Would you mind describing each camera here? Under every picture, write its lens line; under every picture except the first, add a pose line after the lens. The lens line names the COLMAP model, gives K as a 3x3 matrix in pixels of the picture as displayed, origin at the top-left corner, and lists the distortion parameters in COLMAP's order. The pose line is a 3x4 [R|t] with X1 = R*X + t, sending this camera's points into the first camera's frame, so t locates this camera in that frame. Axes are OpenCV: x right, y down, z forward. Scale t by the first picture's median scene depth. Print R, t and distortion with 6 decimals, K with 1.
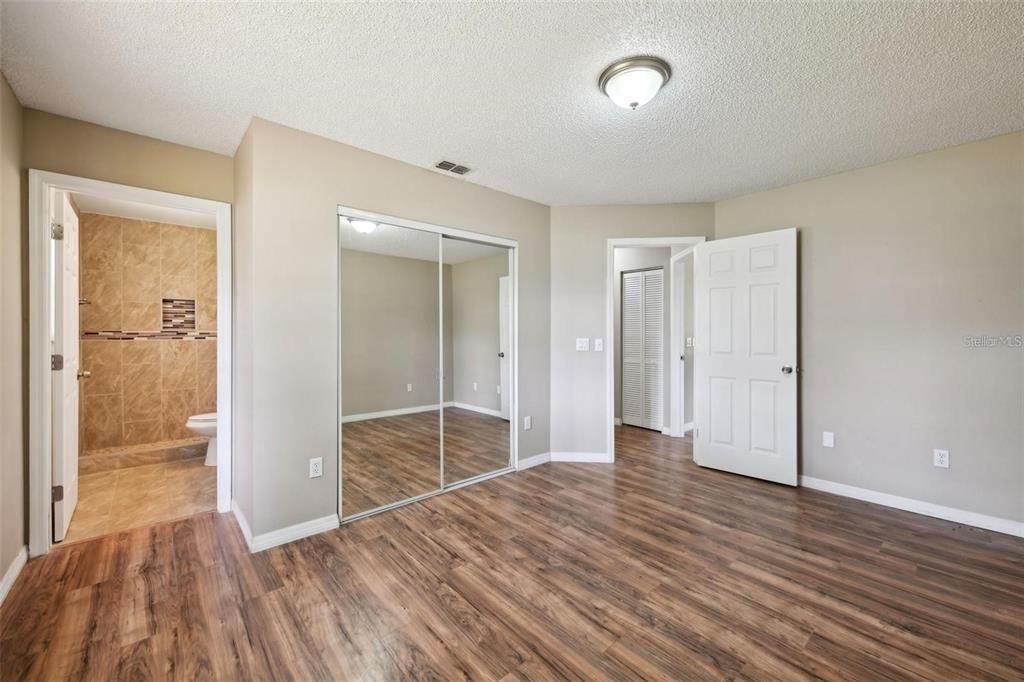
lens RADIAL K [[407.0, 0, 532.0], [0, 407.0, 332.2], [0, 0, 1]] dist [0.000342, -0.000085]
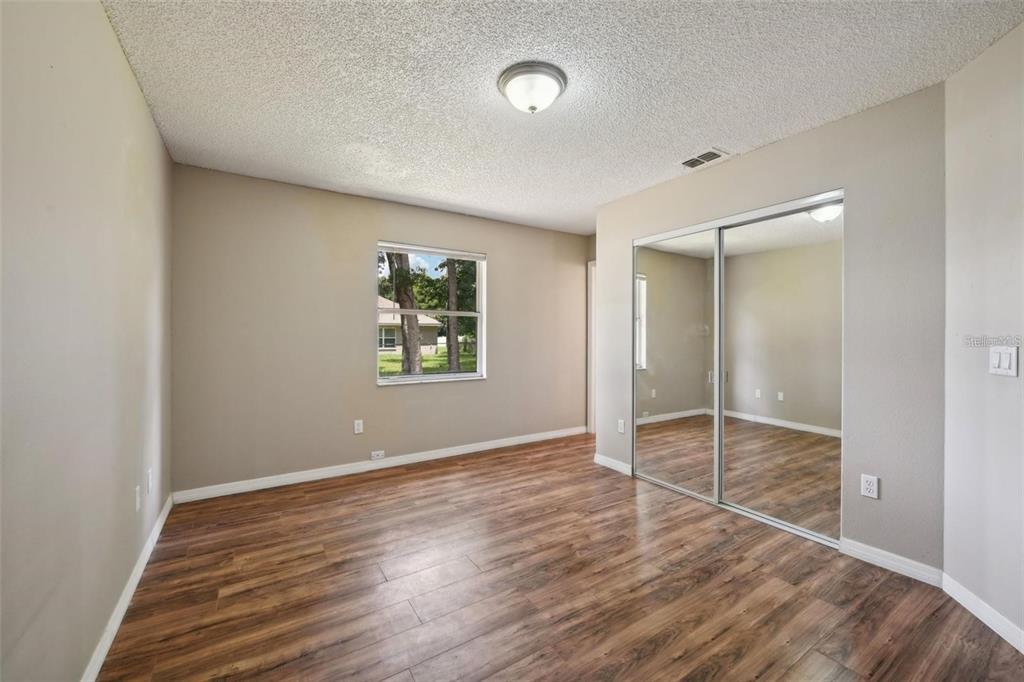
lens RADIAL K [[421.3, 0, 525.4], [0, 421.3, 330.7], [0, 0, 1]] dist [-0.000933, -0.000107]
pose [[-0.159810, -0.008379, -0.987112, 1.161584], [-0.003560, 0.999962, -0.007912, 0.006376], [0.987141, 0.002249, -0.159834, 1.041212]]
